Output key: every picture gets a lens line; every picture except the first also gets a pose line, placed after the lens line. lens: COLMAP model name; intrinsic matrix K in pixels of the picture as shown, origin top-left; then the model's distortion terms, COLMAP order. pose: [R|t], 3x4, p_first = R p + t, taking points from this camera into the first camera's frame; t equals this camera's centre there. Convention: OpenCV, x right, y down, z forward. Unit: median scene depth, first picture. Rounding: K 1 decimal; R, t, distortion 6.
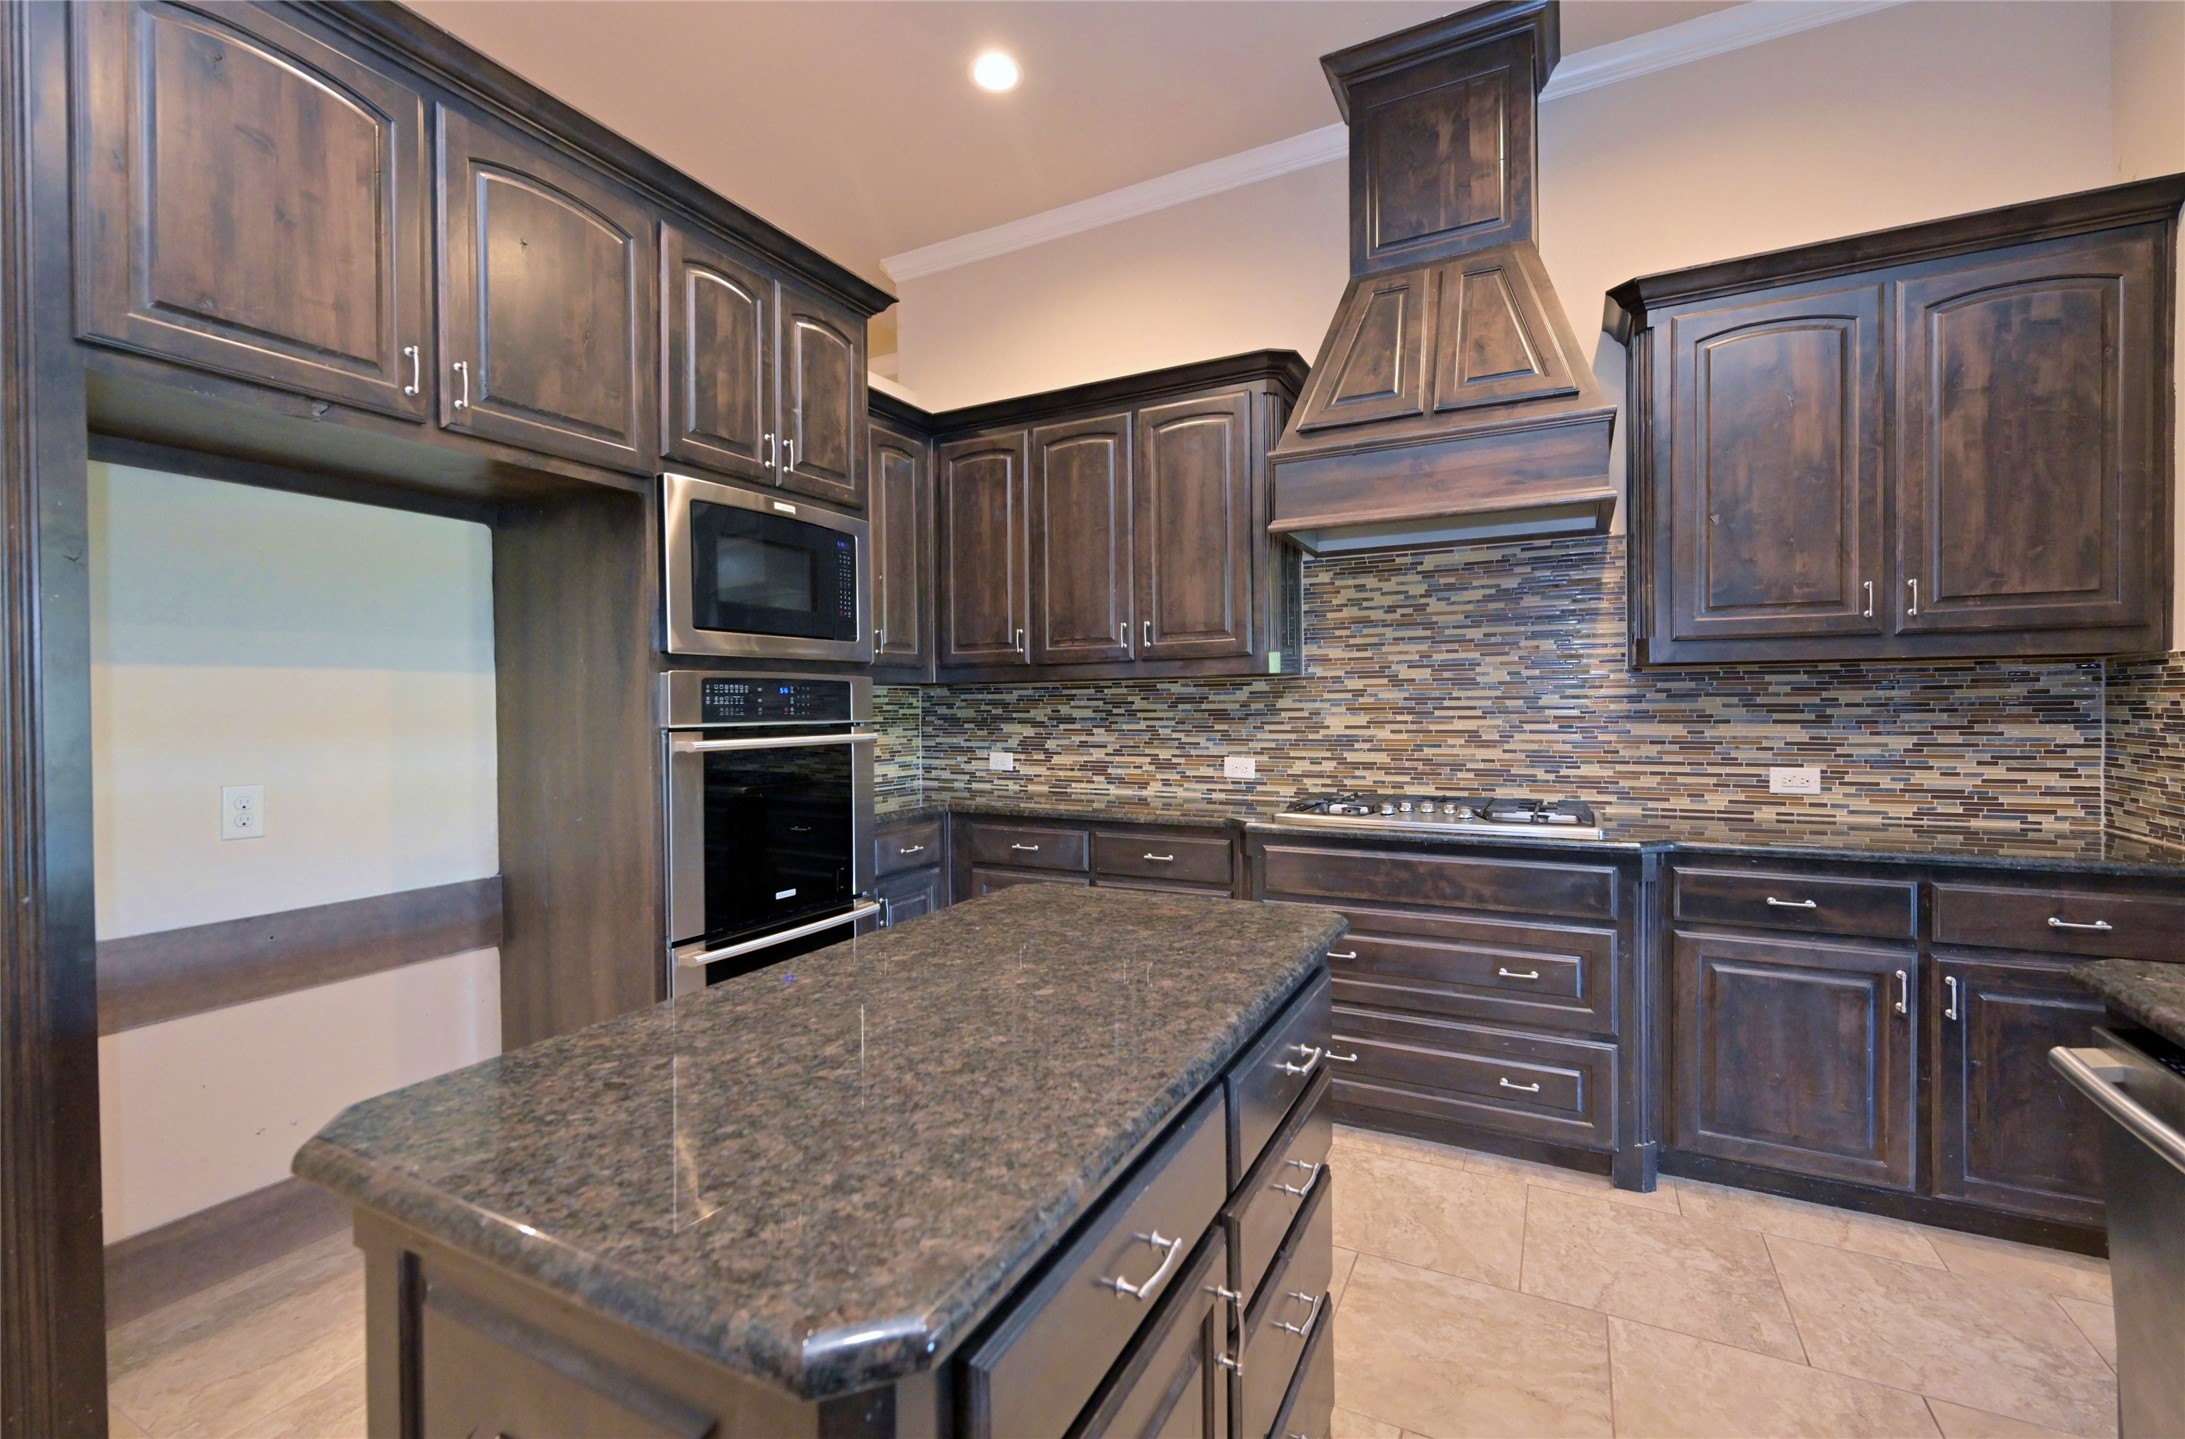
lens RADIAL K [[921.9, 0, 1088.5], [0, 921.9, 714.3], [0, 0, 1]] dist [-0.001545, -0.000629]
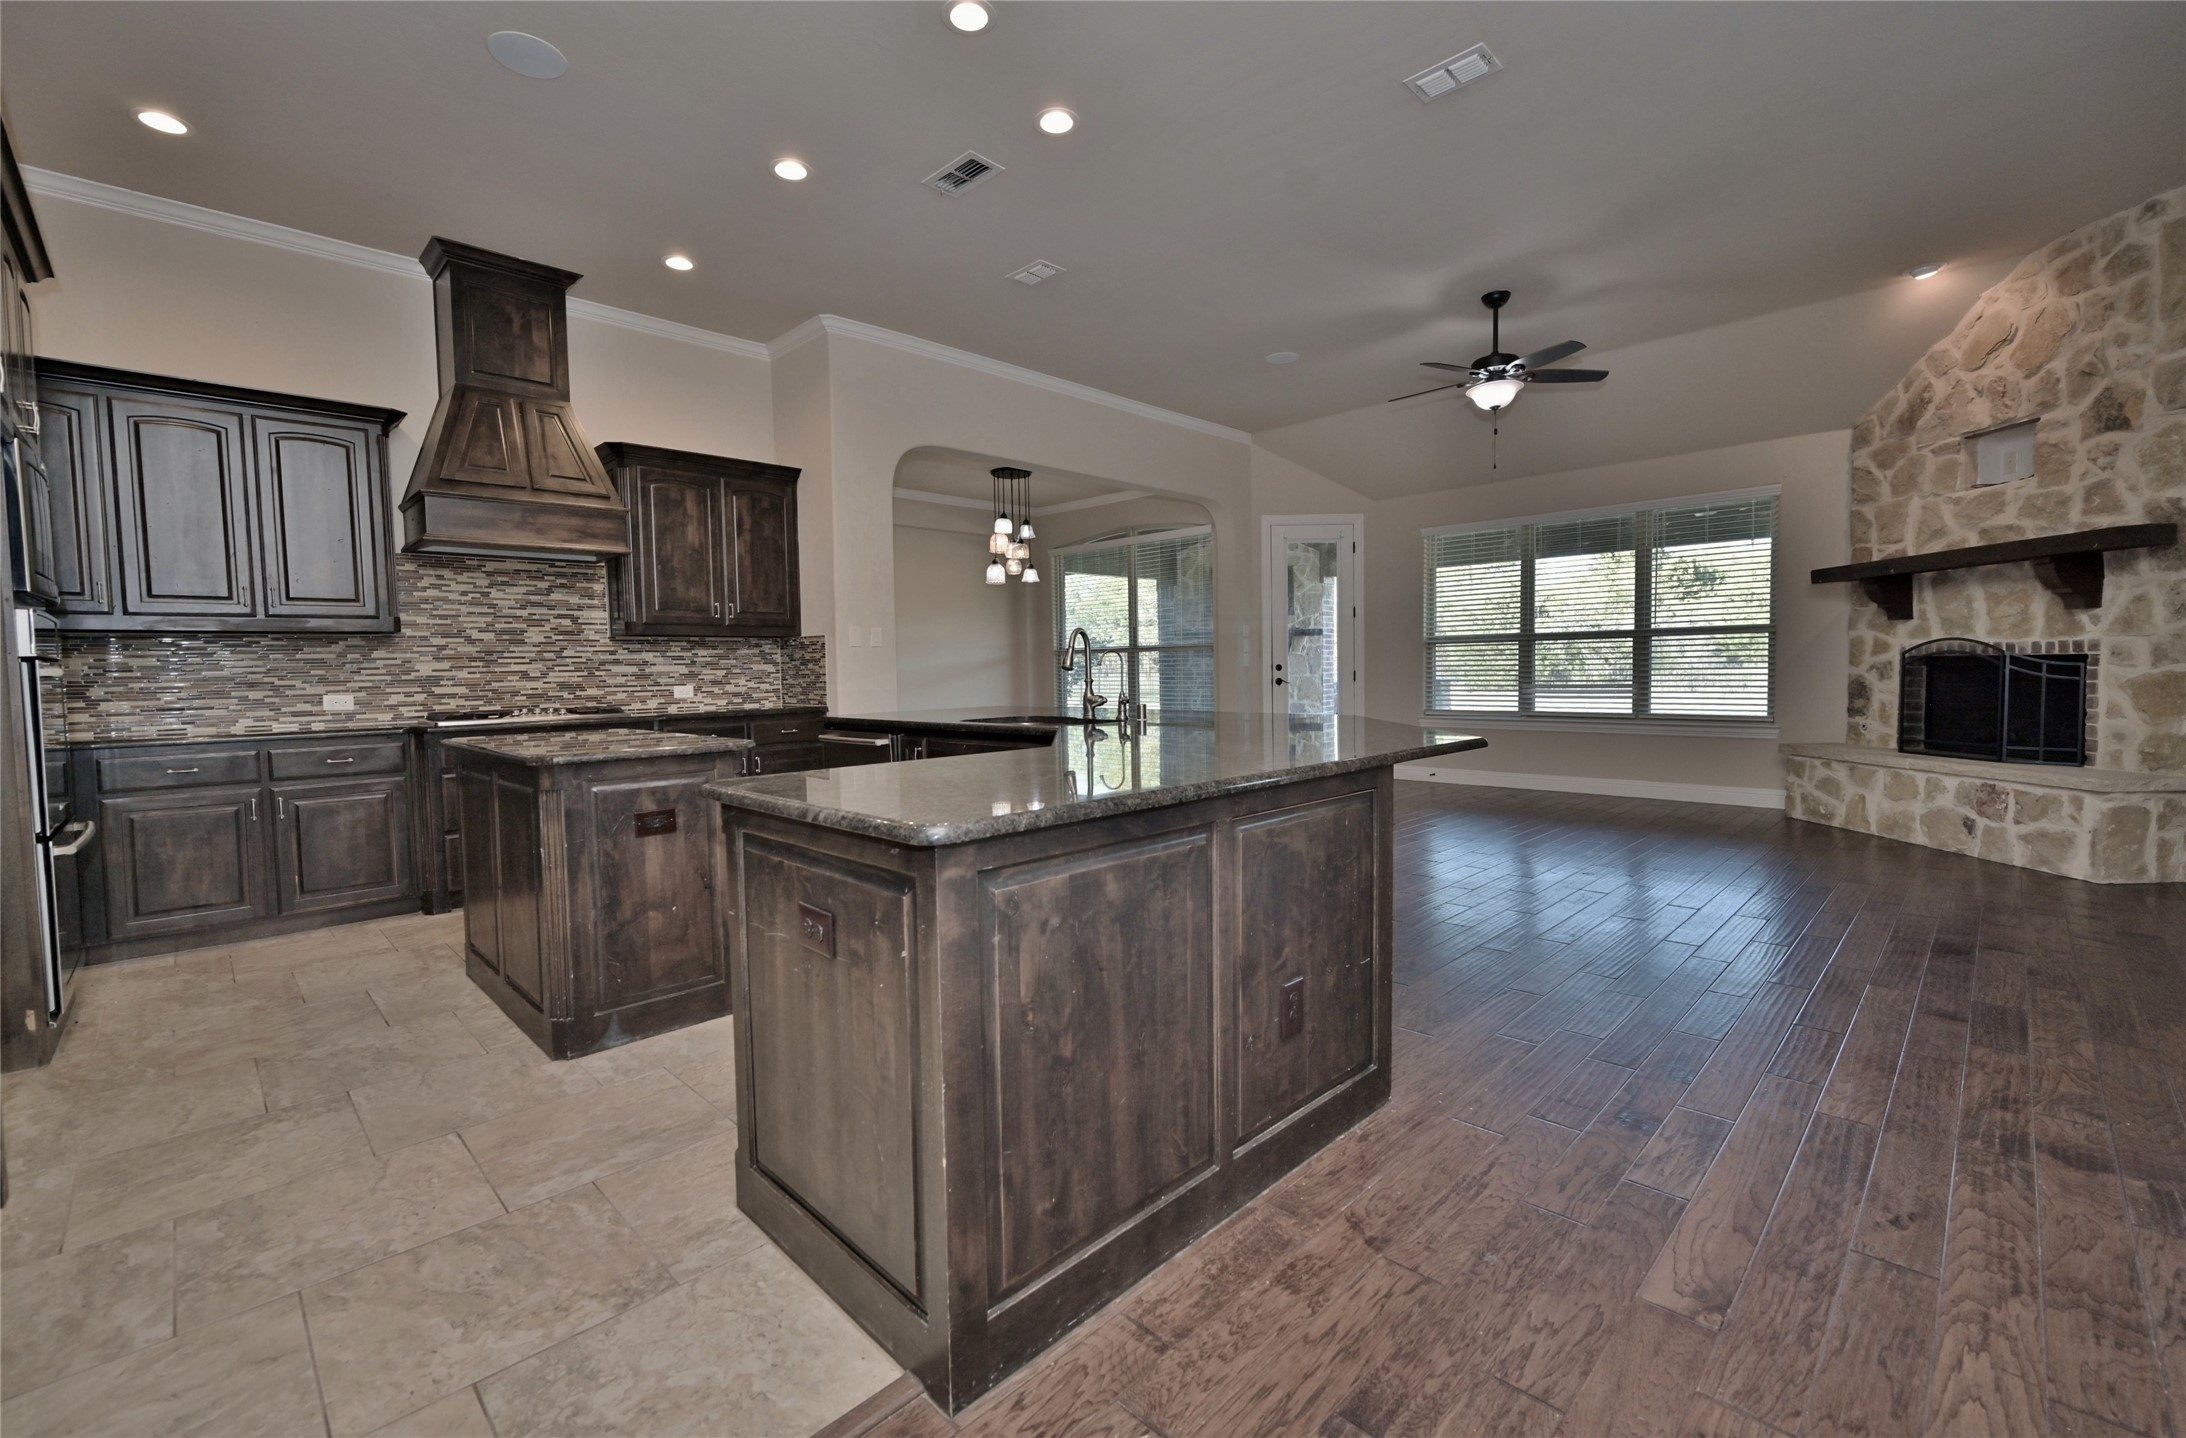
lens RADIAL K [[922.3, 0, 1097.5], [0, 922.3, 713.0], [0, 0, 1]] dist [-0.001545, -0.000629]
pose [[0.290682, -0.043228, 0.955843, -1.010275], [0.026643, 0.998957, 0.037075, 0.068030], [-0.956449, 0.014689, 0.291531, -0.548631]]
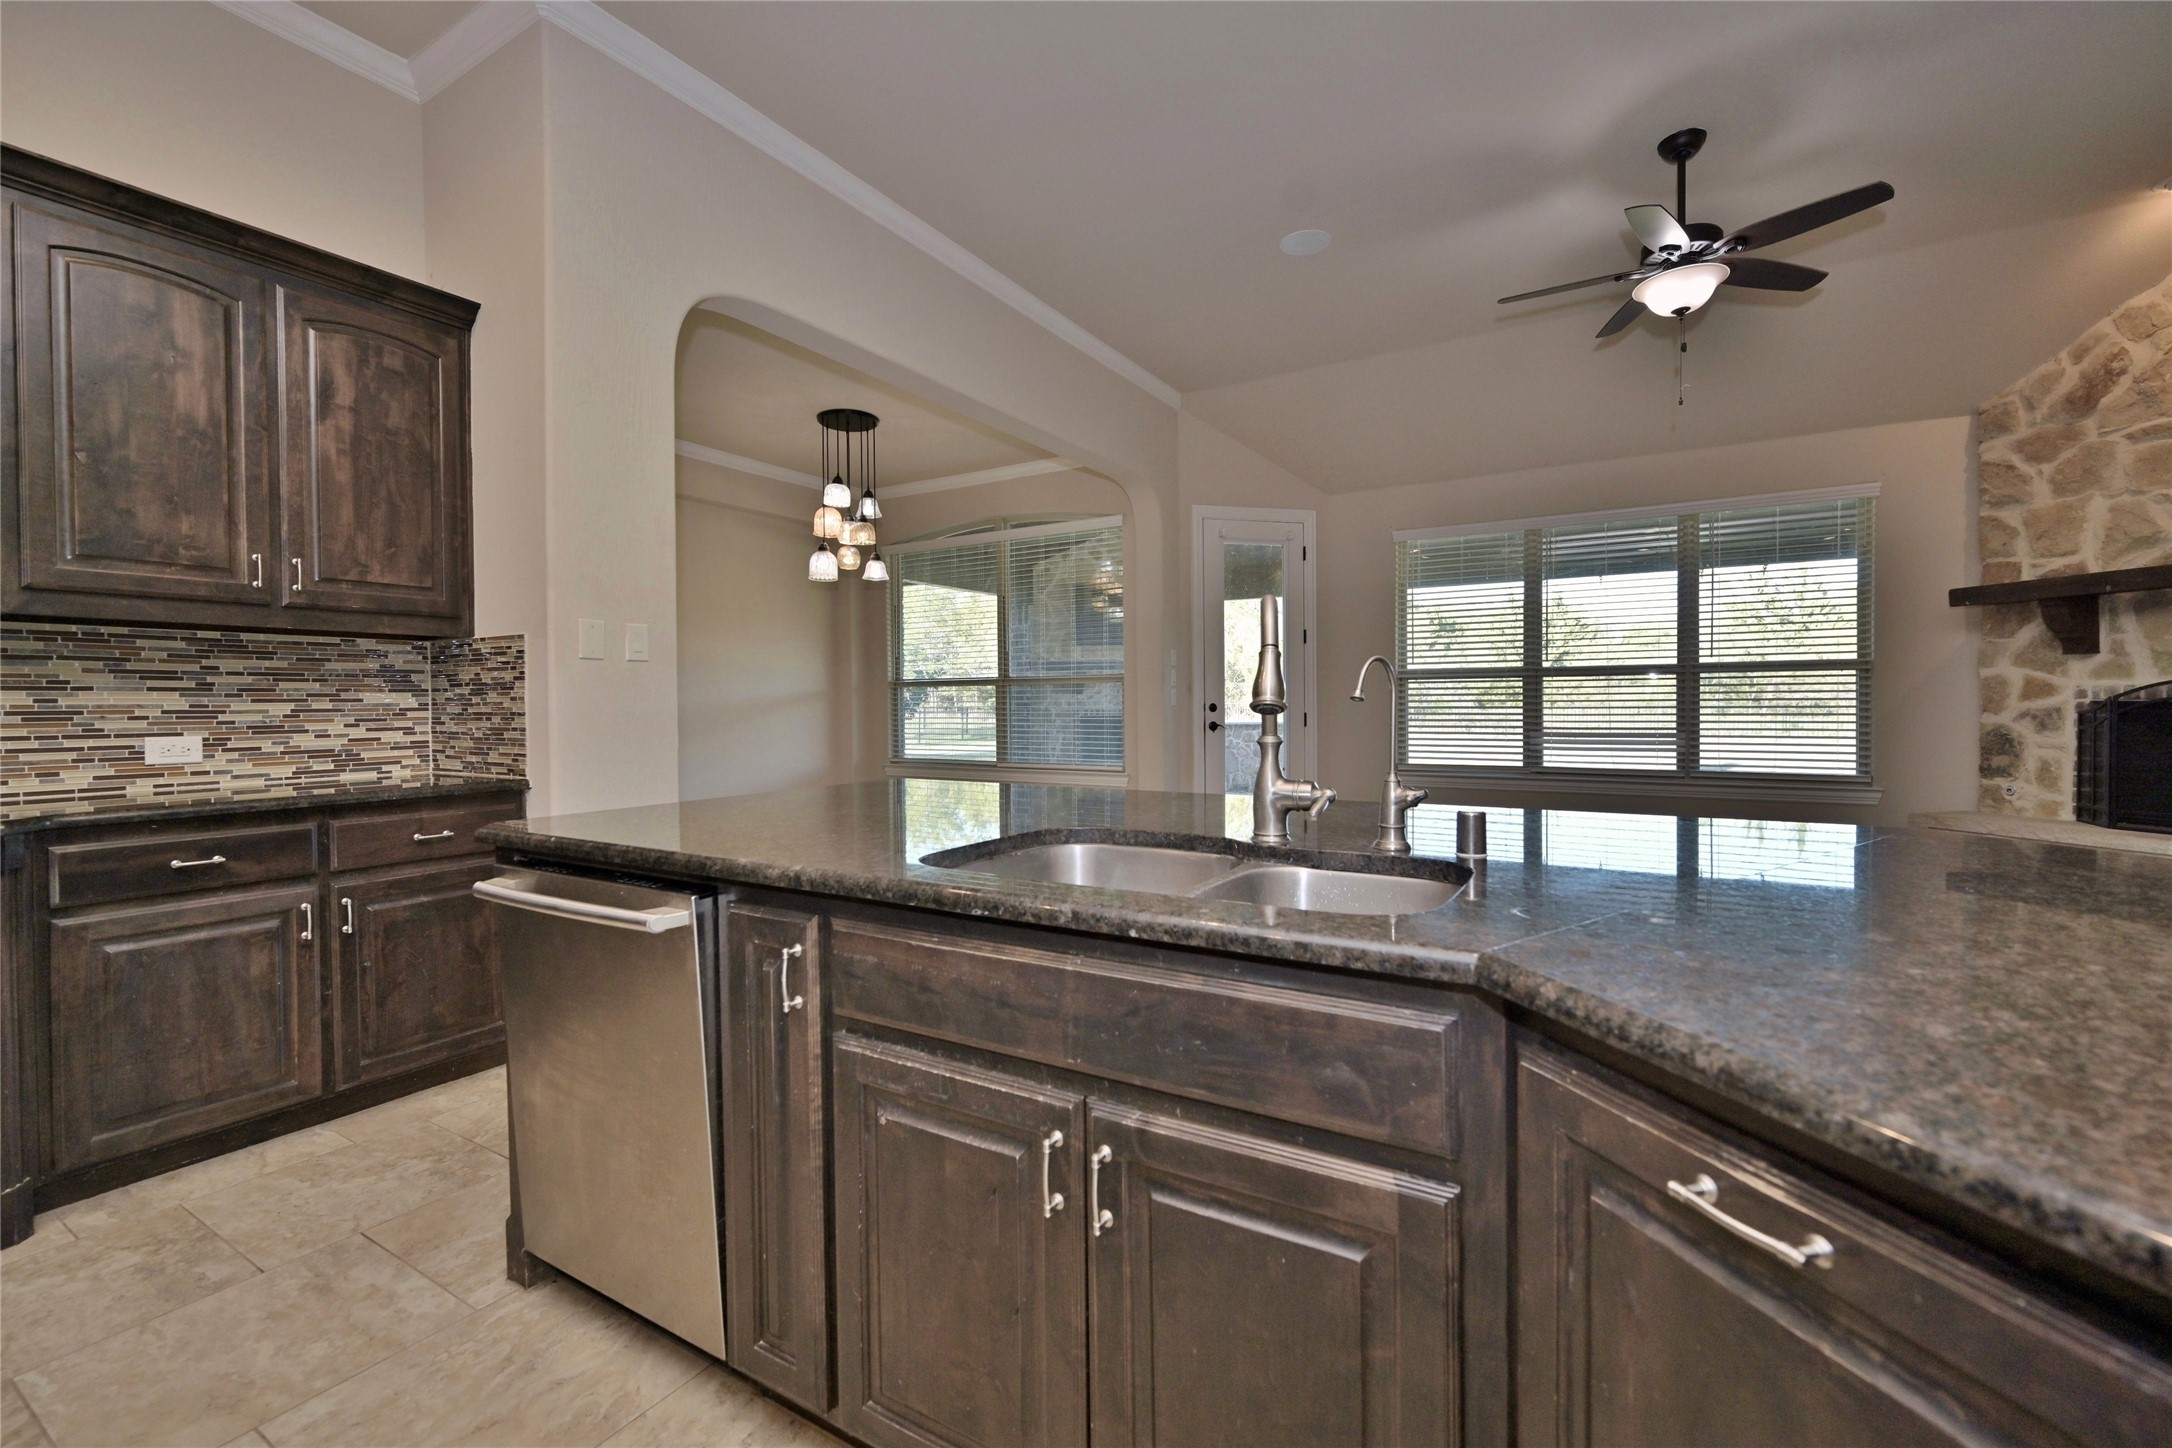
lens RADIAL K [[916.4, 0, 1085.8], [0, 916.4, 718.1], [0, 0, 1]] dist [-0.001545, -0.000629]
pose [[0.061697, -0.008052, 0.998062, -0.135270], [0.018804, 0.999799, 0.006904, 0.049948], [-0.997918, 0.018341, 0.061836, -0.018891]]
